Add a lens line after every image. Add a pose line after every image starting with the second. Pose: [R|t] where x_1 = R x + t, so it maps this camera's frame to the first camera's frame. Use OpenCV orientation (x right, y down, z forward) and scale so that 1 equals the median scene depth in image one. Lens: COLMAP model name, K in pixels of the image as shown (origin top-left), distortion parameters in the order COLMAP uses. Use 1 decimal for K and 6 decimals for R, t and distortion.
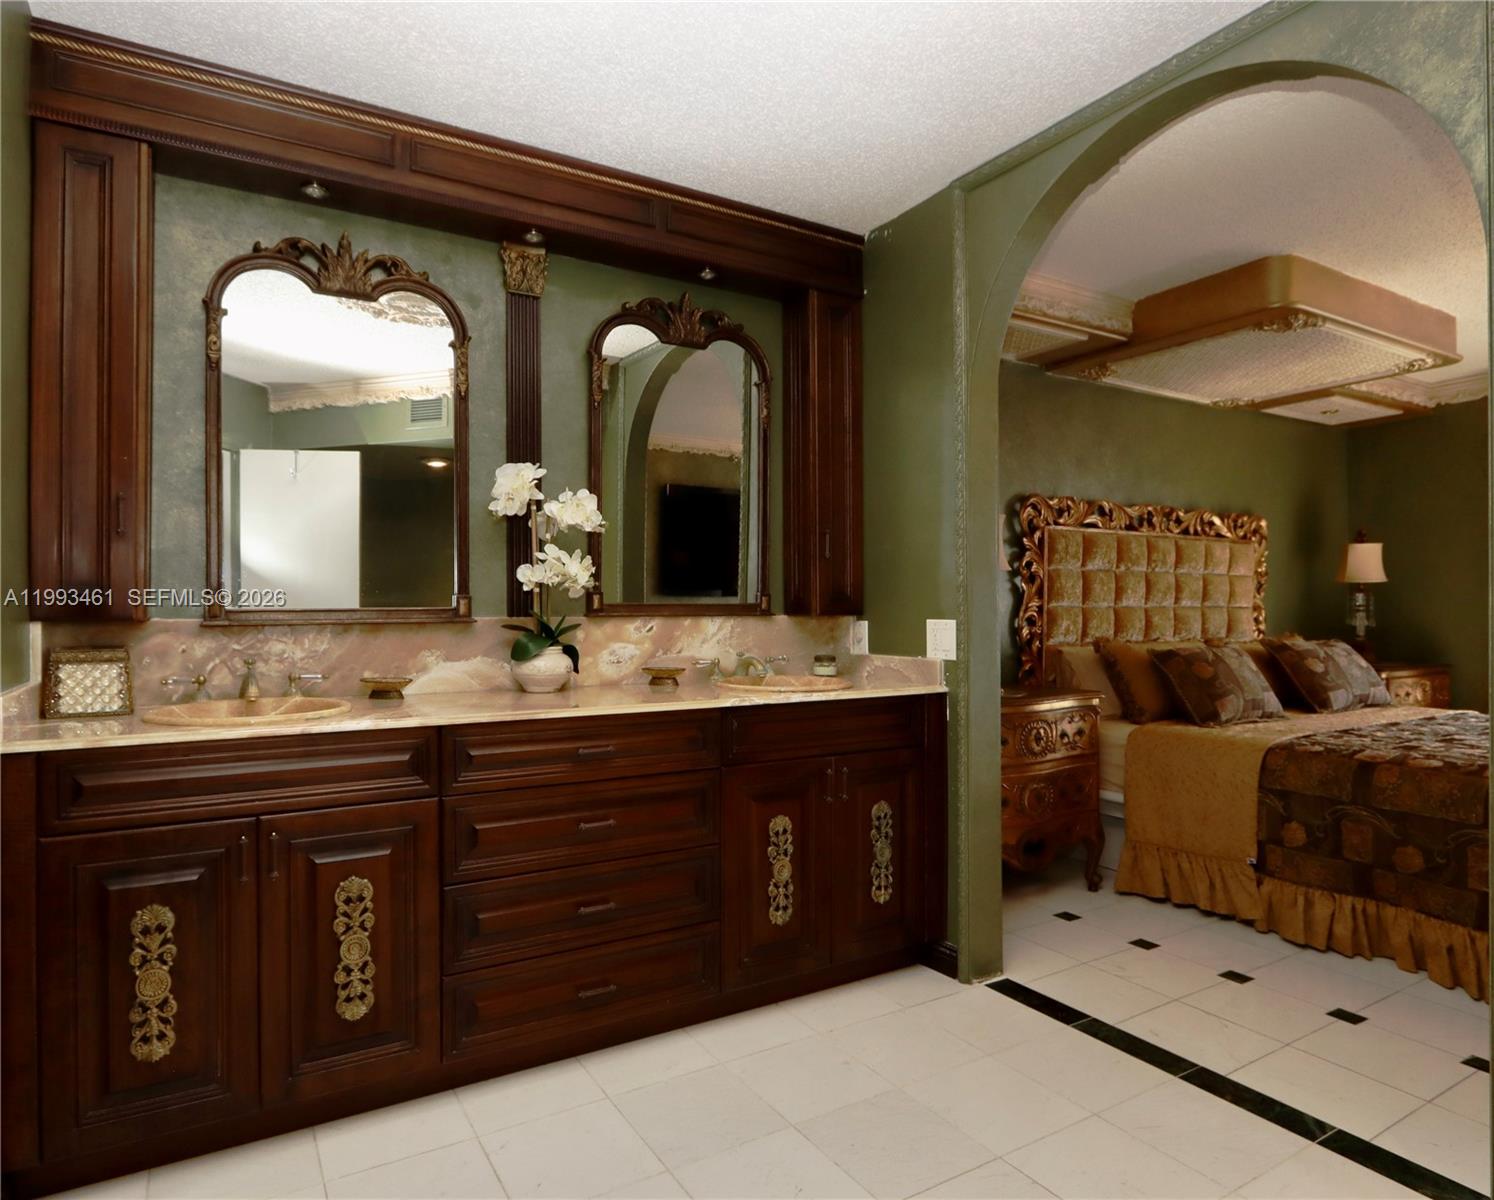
lens RADIAL K [[873.9, 0, 721.5], [0, 873.9, 617.4], [0, 0, 1]] dist [-0.001619, 0.001446]
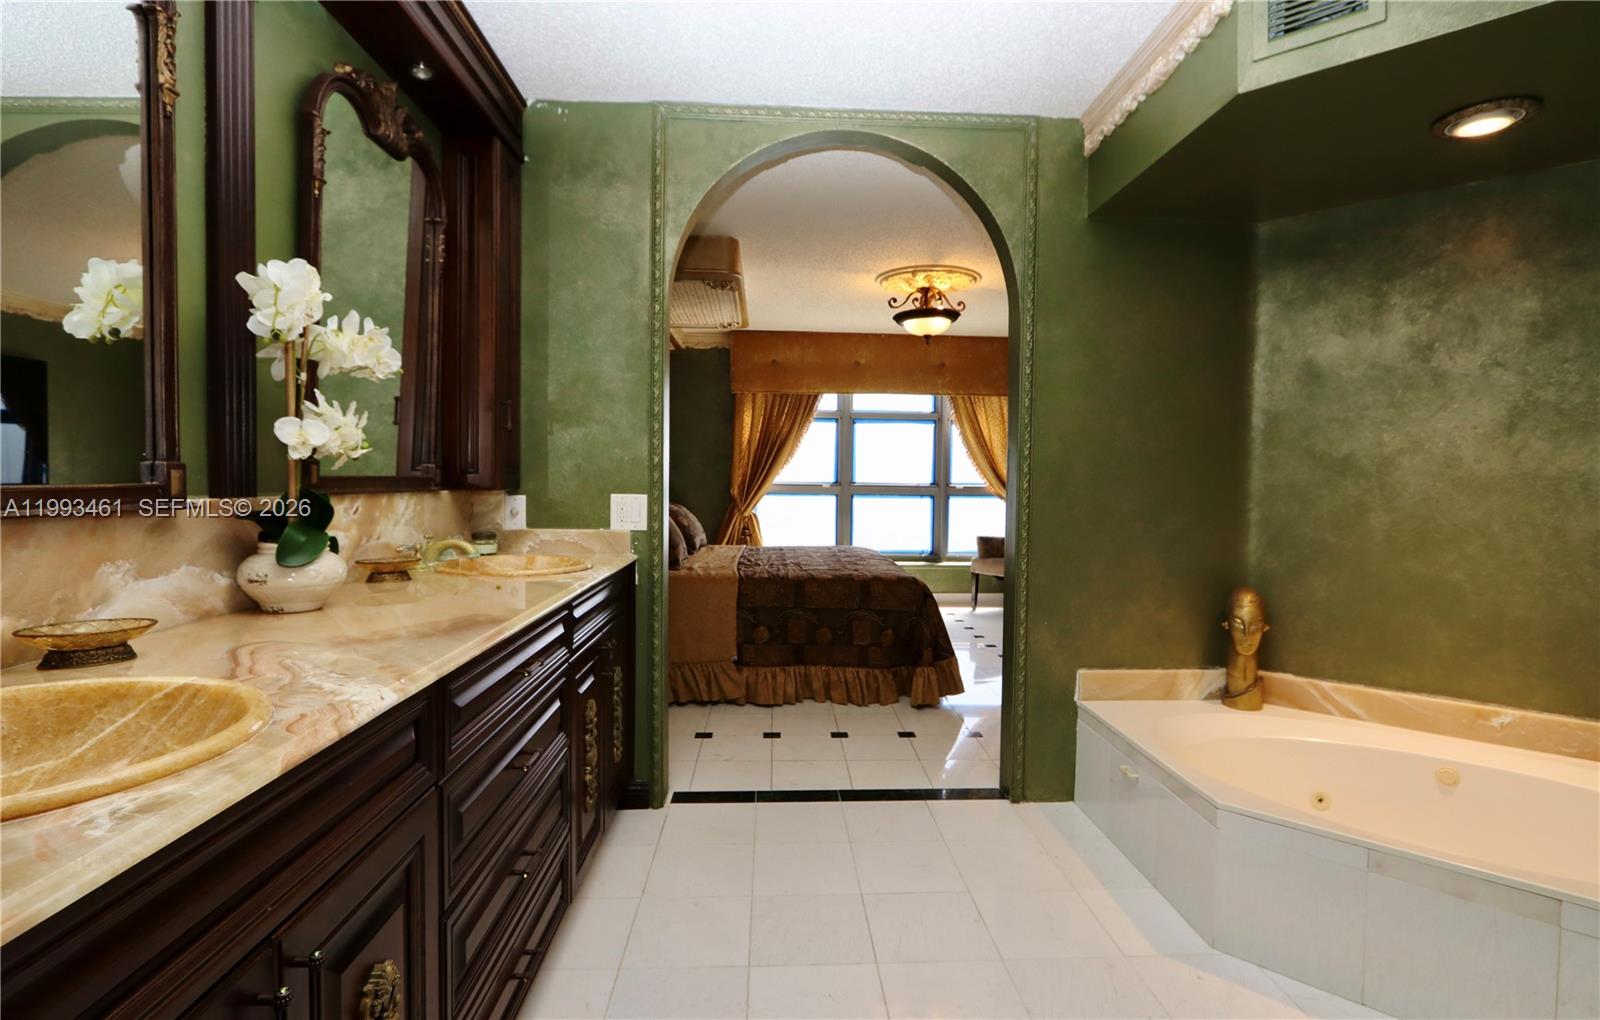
lens RADIAL K [[770.8, 0, 800.0], [0, 770.8, 510.0], [0, 0, 1]] dist [-0.000450, 0.000299]
pose [[0.463226, -0.029172, 0.885760, -0.520473], [-0.007479, 0.999294, 0.036822, -0.015520], [-0.886209, -0.023681, 0.462681, 0.361826]]
